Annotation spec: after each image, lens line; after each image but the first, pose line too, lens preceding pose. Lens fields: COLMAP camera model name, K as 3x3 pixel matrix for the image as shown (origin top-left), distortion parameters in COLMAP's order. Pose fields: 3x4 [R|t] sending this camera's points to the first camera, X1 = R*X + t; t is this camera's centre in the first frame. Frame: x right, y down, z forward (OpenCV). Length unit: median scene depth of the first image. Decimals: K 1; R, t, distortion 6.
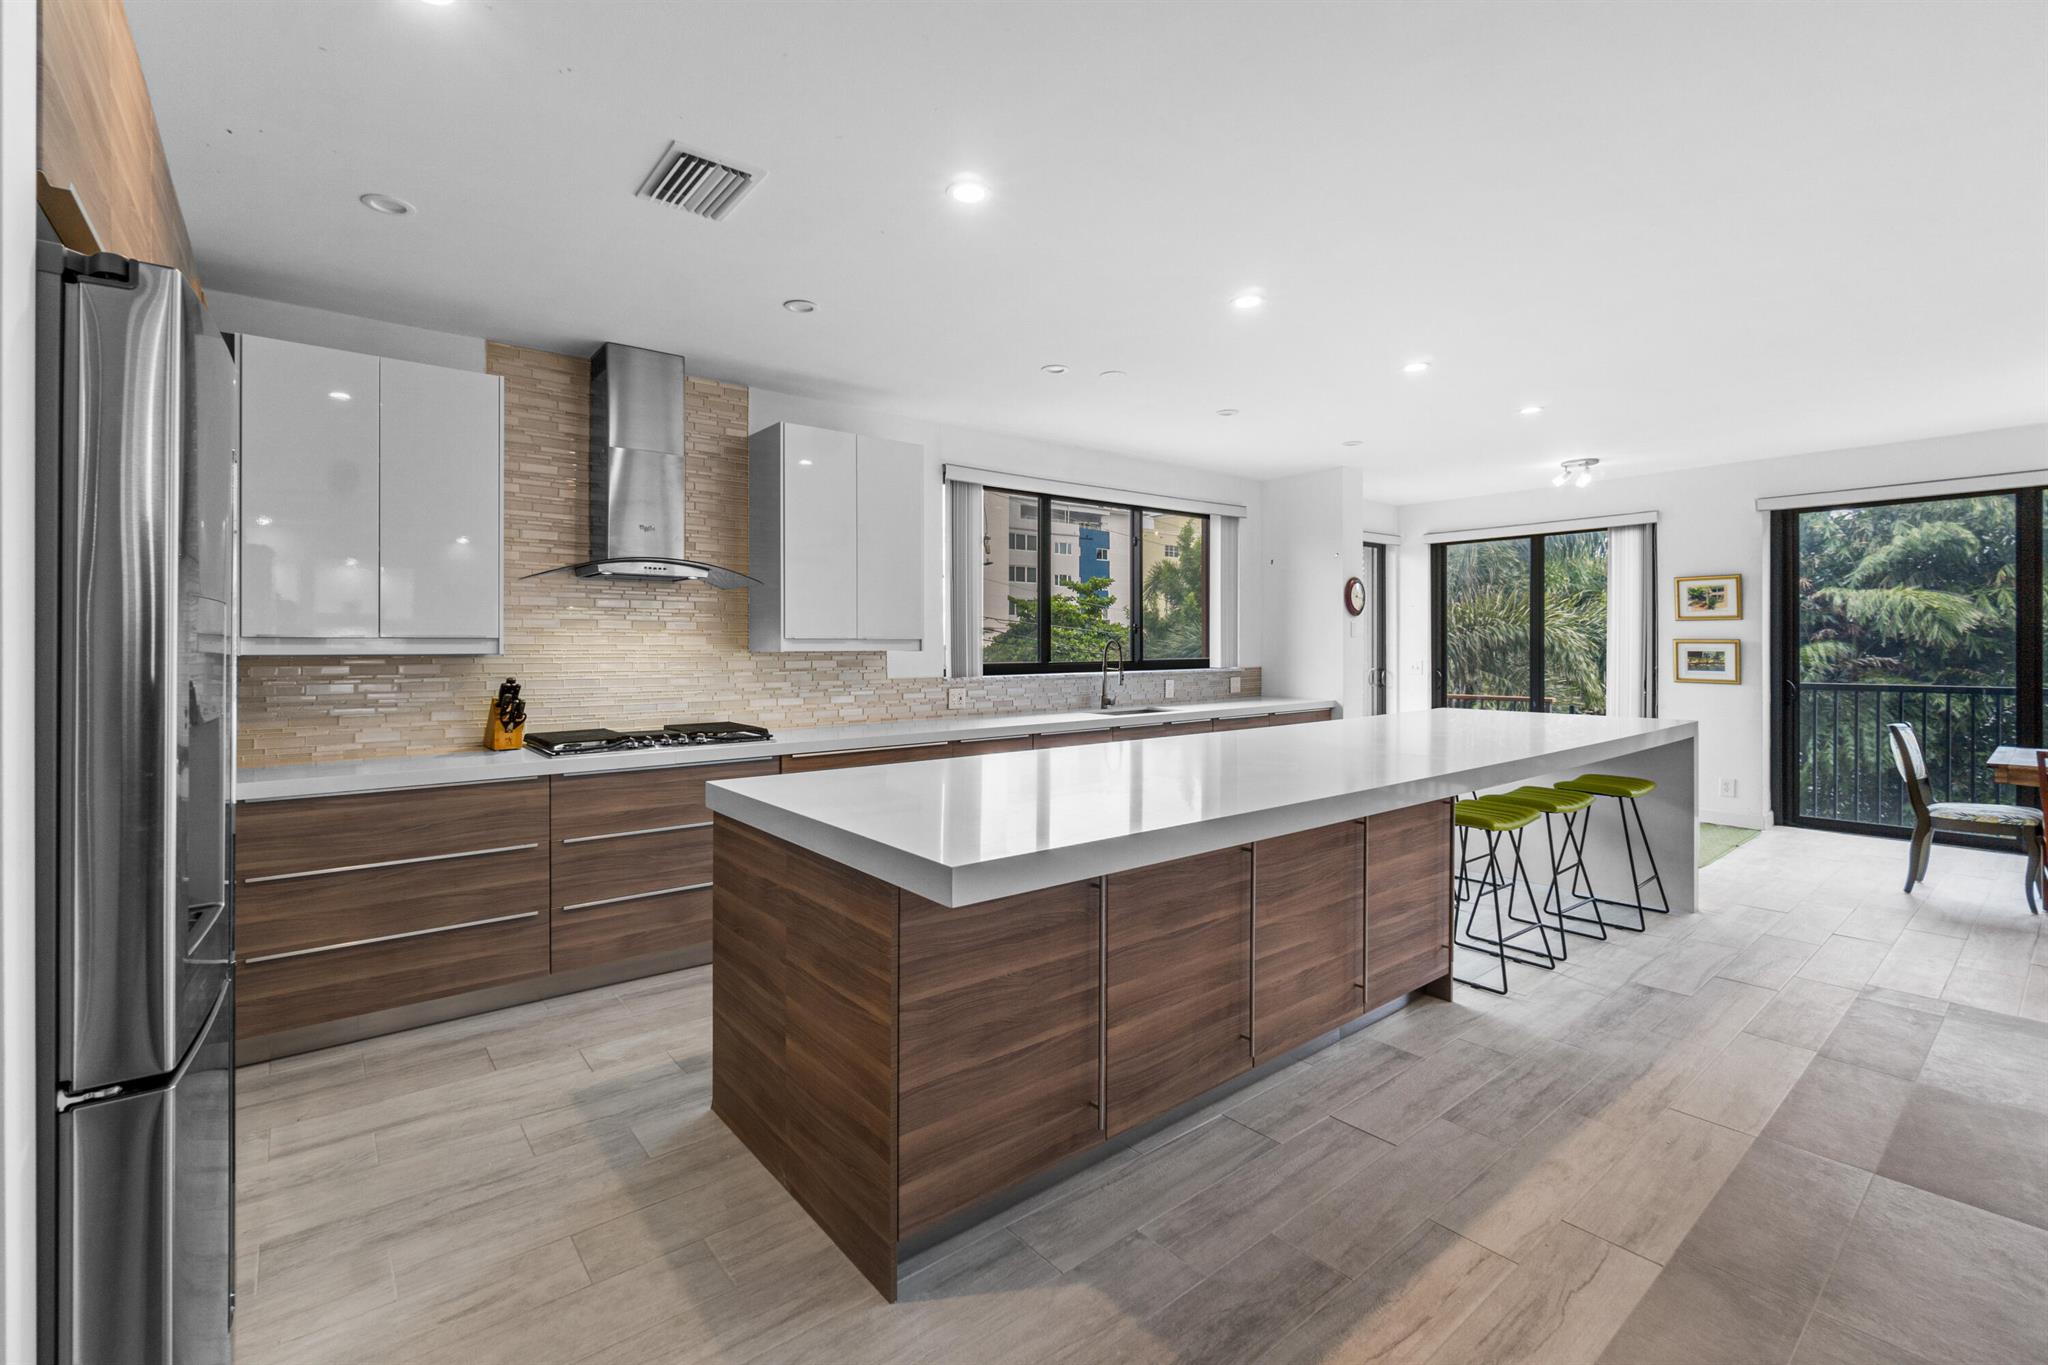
lens RADIAL K [[884.7, 0, 1031.9], [0, 884.7, 646.8], [0, 0, 1]] dist [-0.002726, -0.000061]
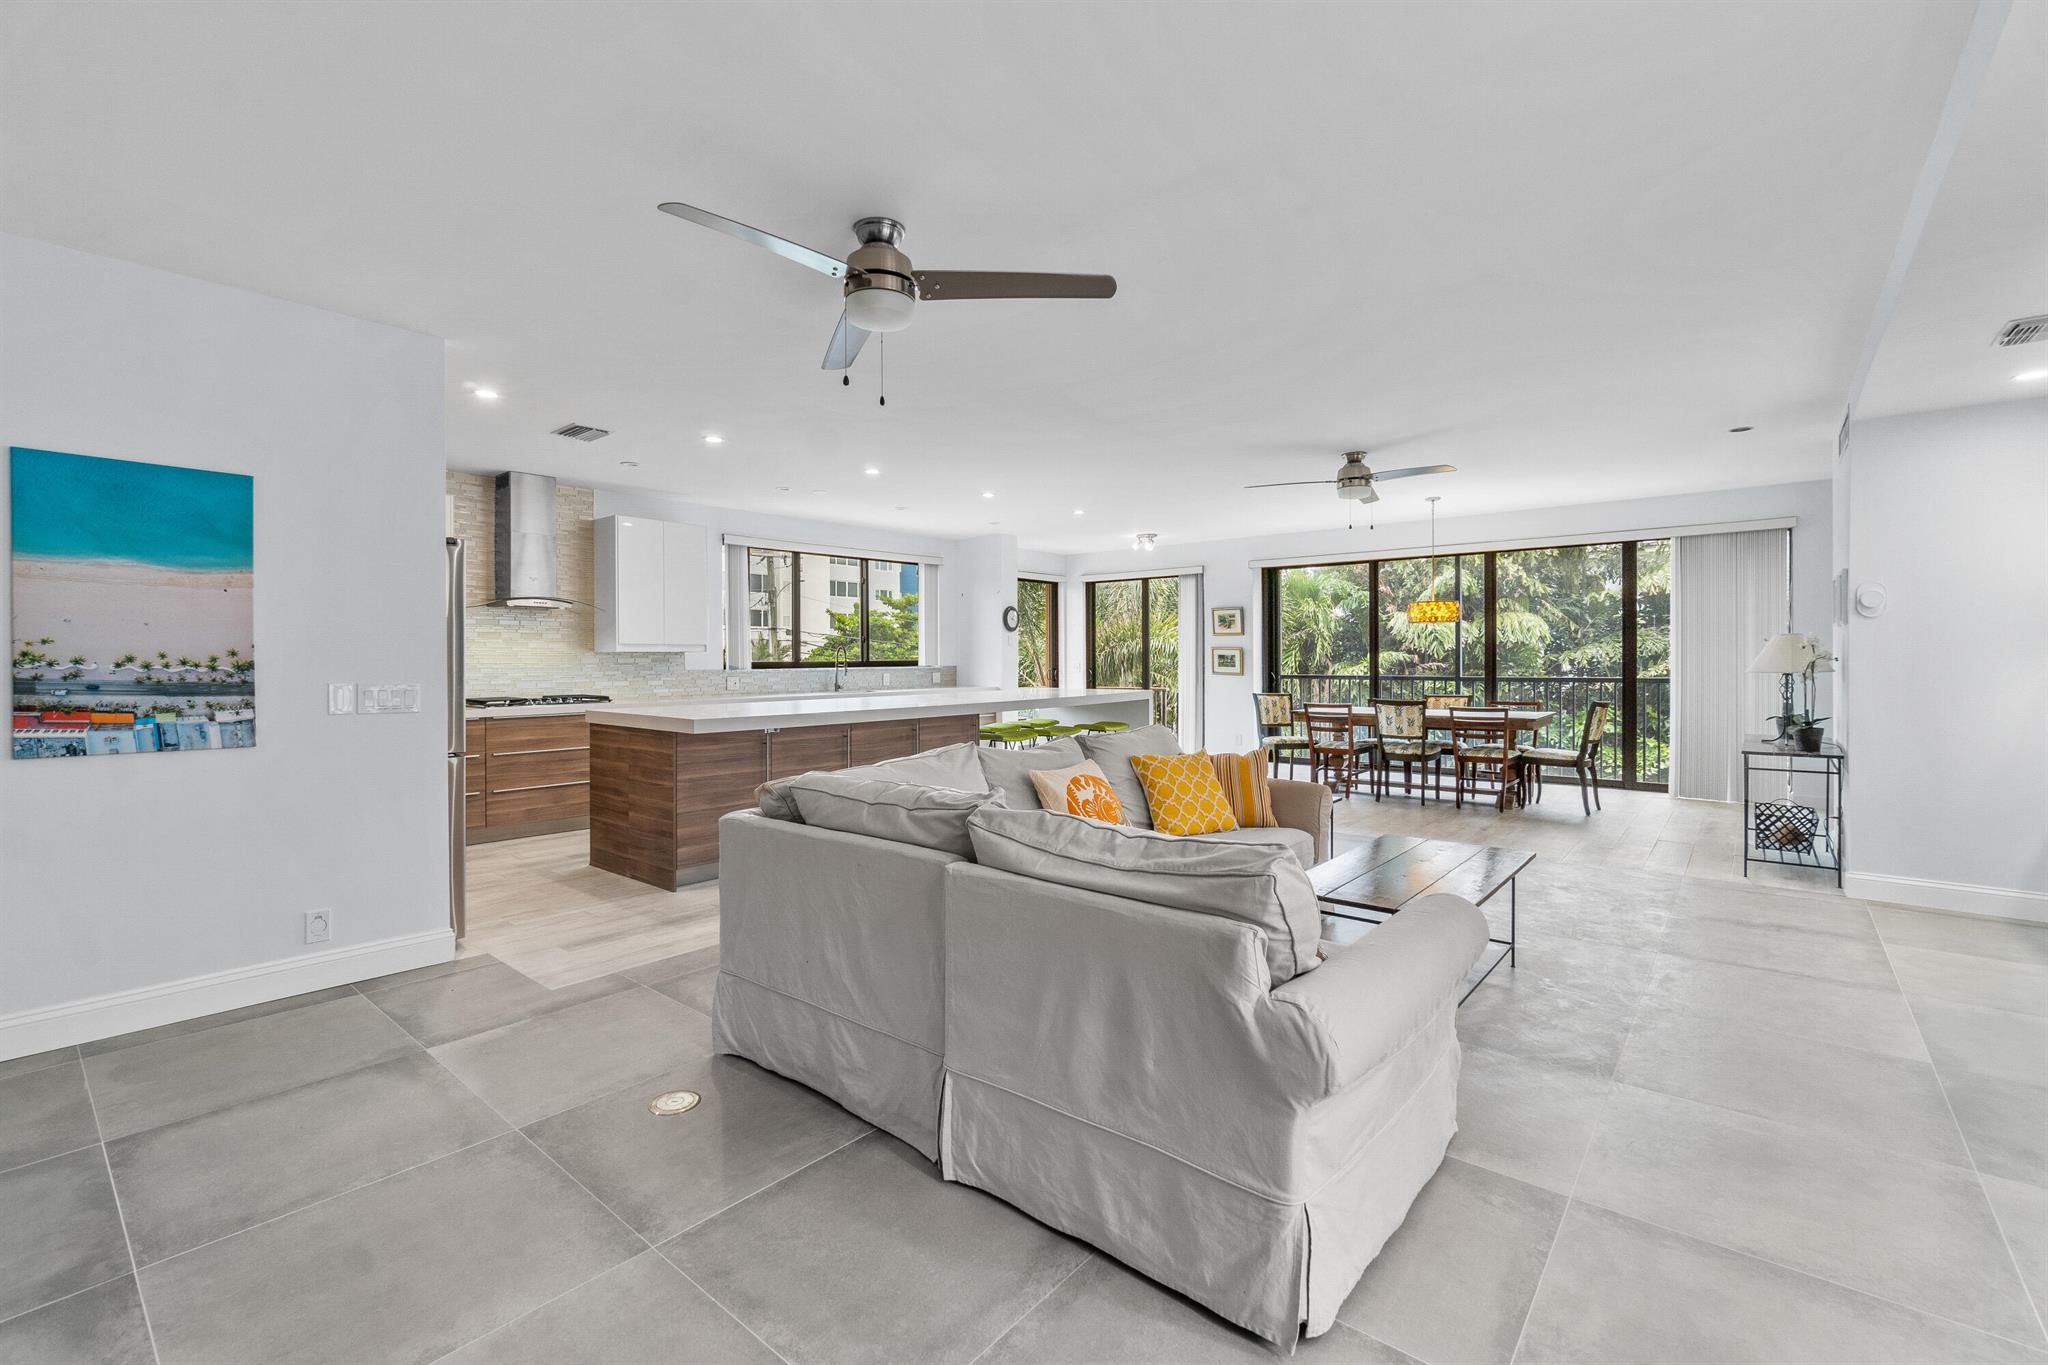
lens RADIAL K [[884.7, 0, 1019.9], [0, 884.7, 671.1], [0, 0, 1]] dist [-0.002726, -0.000061]
pose [[0.984441, -0.003445, 0.175683, 0.120920], [0.001479, 0.999935, 0.011325, 0.016854], [-0.175710, -0.010889, 0.984382, -0.542229]]
